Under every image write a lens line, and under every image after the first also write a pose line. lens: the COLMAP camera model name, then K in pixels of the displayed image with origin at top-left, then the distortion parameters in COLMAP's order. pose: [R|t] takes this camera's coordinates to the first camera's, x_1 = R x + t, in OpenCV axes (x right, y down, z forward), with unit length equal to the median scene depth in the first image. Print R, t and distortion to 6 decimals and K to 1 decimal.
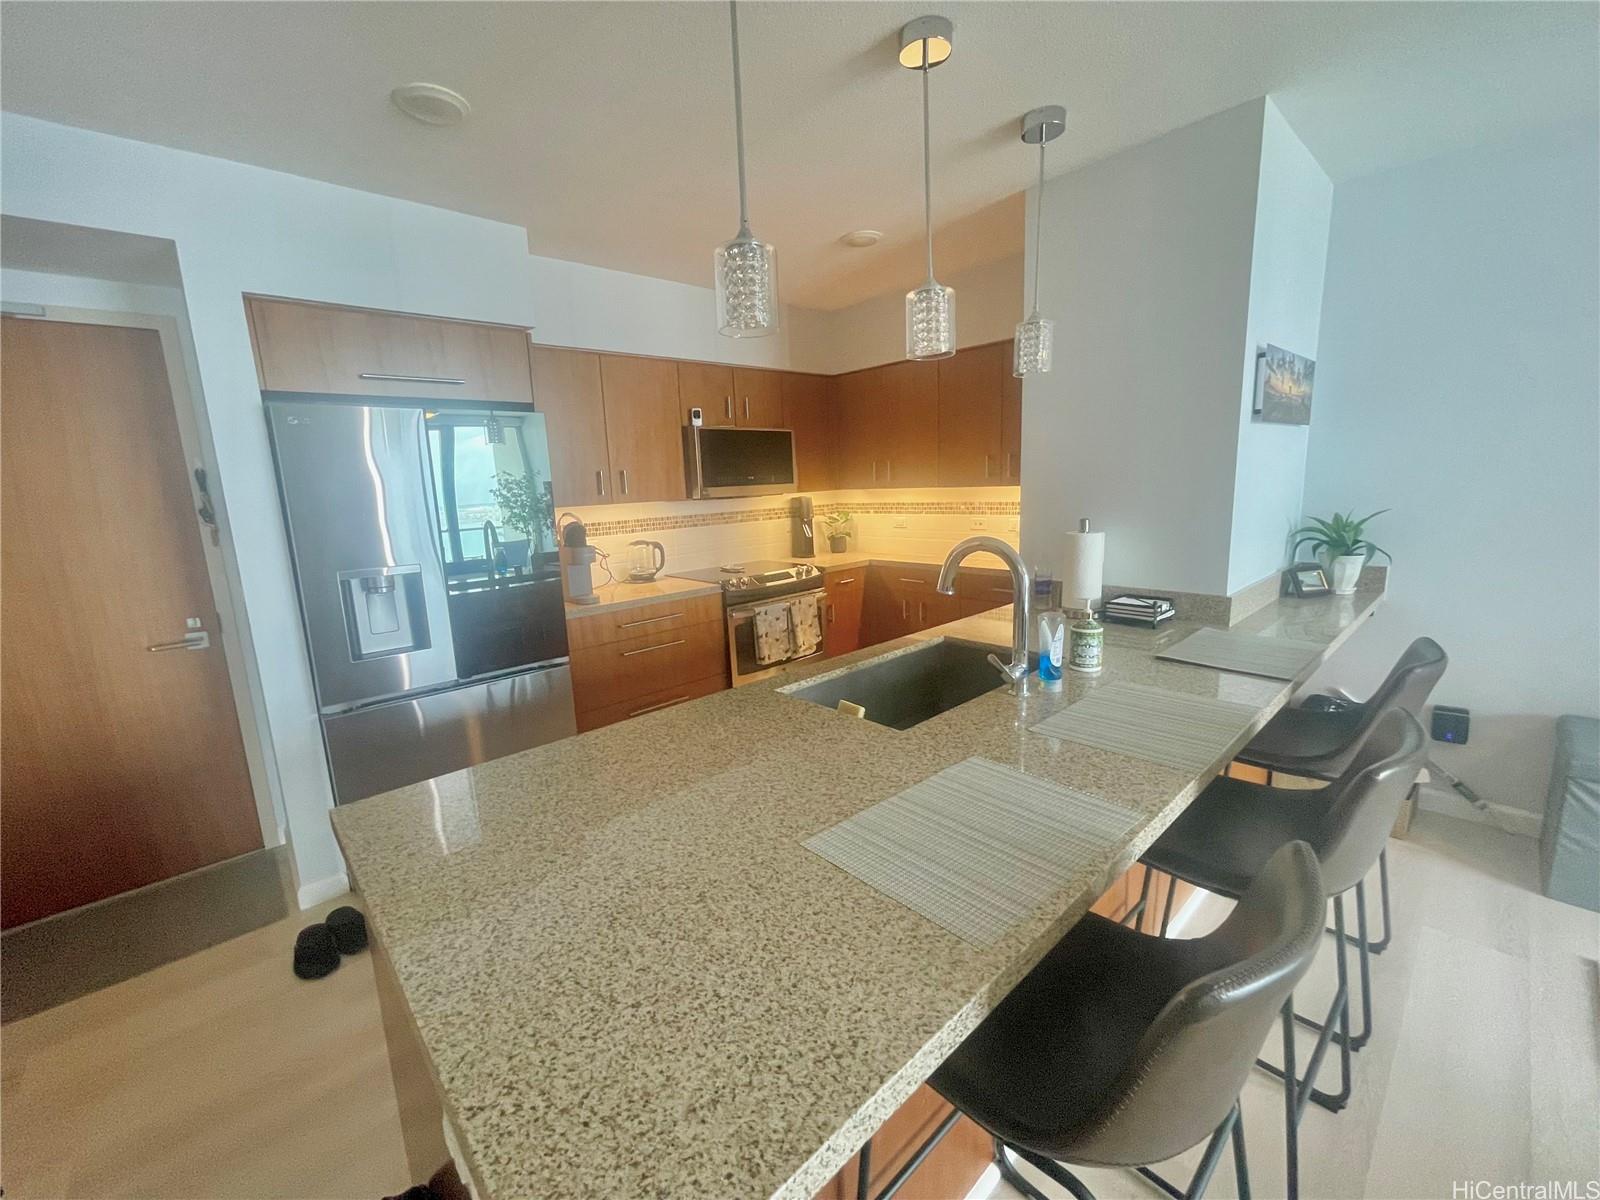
lens RADIAL K [[654.8, 0, 799.0], [0, 654.8, 591.2], [0, 0, 1]] dist [0.001923, -0.000481]
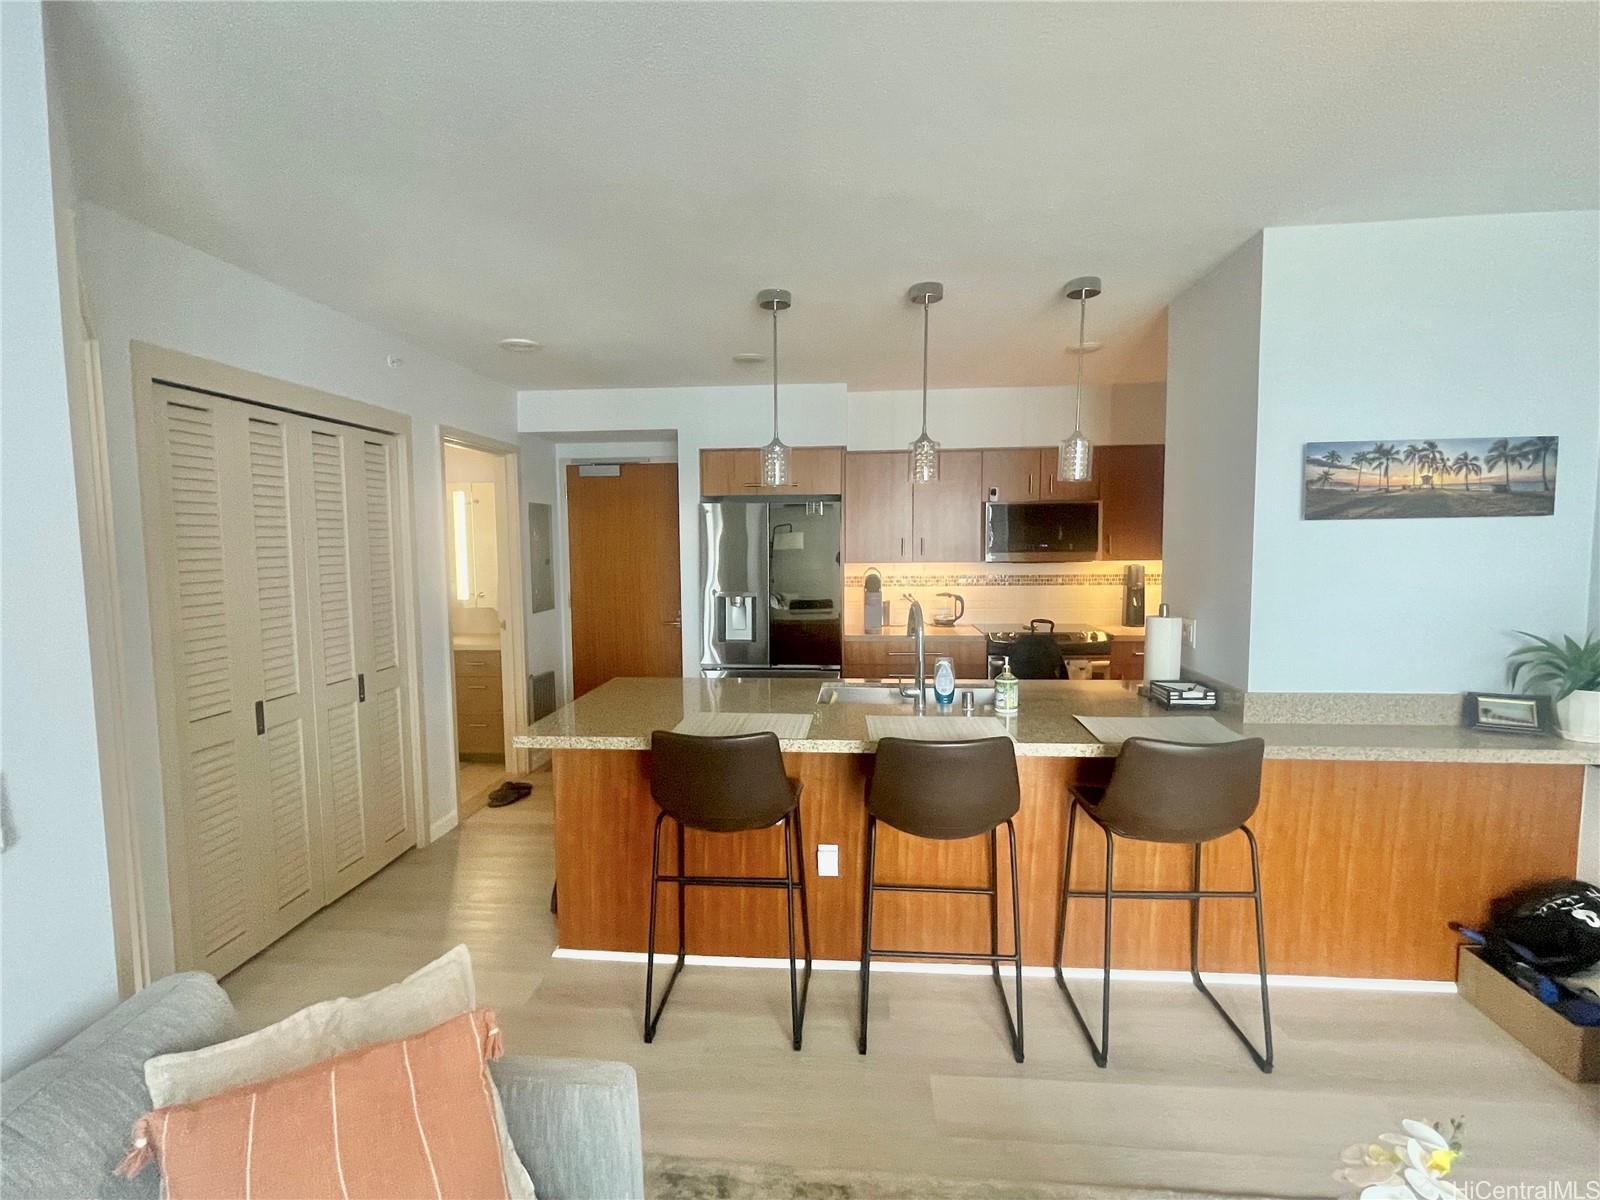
lens RADIAL K [[758.4, 0, 797.5], [0, 758.4, 602.4], [0, 0, 1]] dist [-0.000709, -0.000554]
pose [[0.690765, 0.093890, -0.716958, 0.589798], [-0.138713, 0.990325, -0.003956, -0.014915], [0.709649, 0.102184, 0.697105, -0.192959]]
